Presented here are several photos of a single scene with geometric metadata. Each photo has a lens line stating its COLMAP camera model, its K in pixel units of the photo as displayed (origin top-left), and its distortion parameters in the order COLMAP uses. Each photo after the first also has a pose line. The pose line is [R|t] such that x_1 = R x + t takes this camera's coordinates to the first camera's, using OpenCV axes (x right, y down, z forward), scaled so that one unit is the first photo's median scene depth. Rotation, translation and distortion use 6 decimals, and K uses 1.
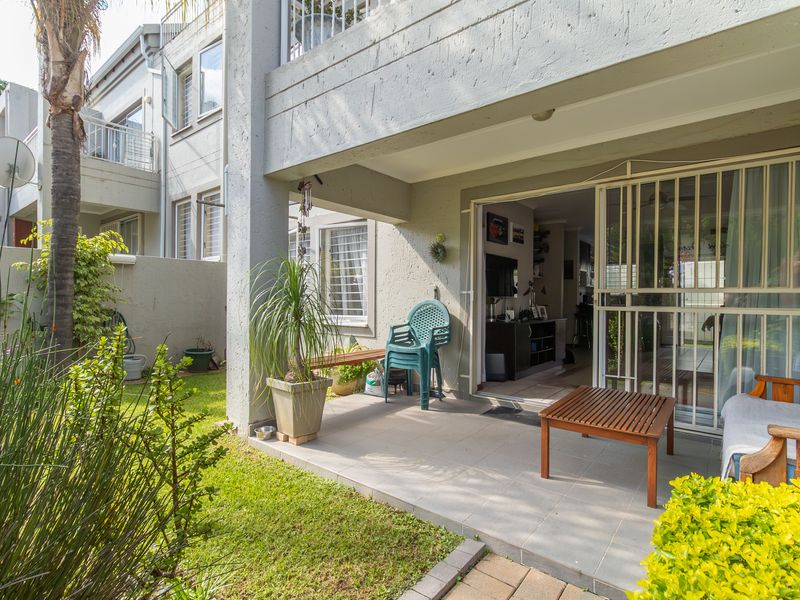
lens RADIAL K [[413.1, 0, 401.4], [0, 413.1, 299.5], [0, 0, 1]] dist [0.001911, 0.000901]
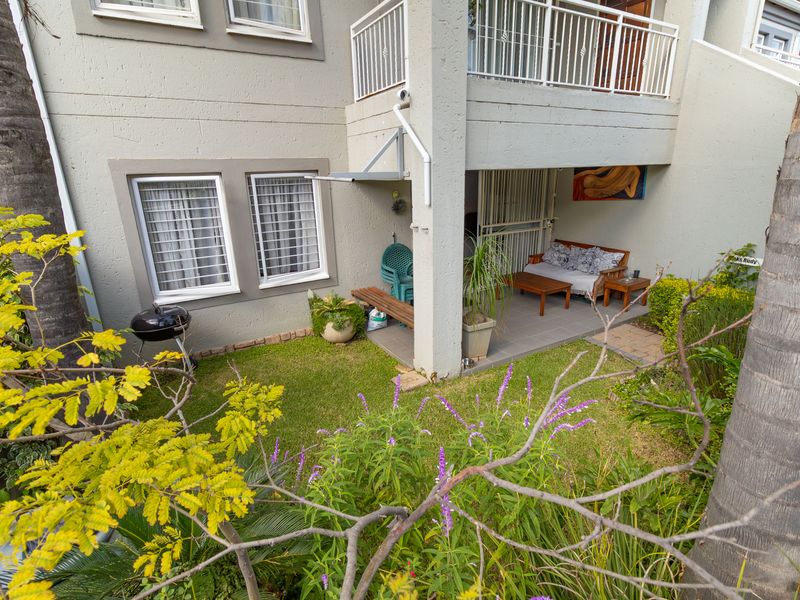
lens RADIAL K [[413.1, 0, 401.4], [0, 413.1, 299.5], [0, 0, 1]] dist [0.001911, 0.000901]
pose [[0.354540, -0.292848, 0.887998, -1.512170], [0.029804, 0.952746, 0.302302, -0.302571], [-0.934566, -0.080712, 0.346515, 0.696193]]
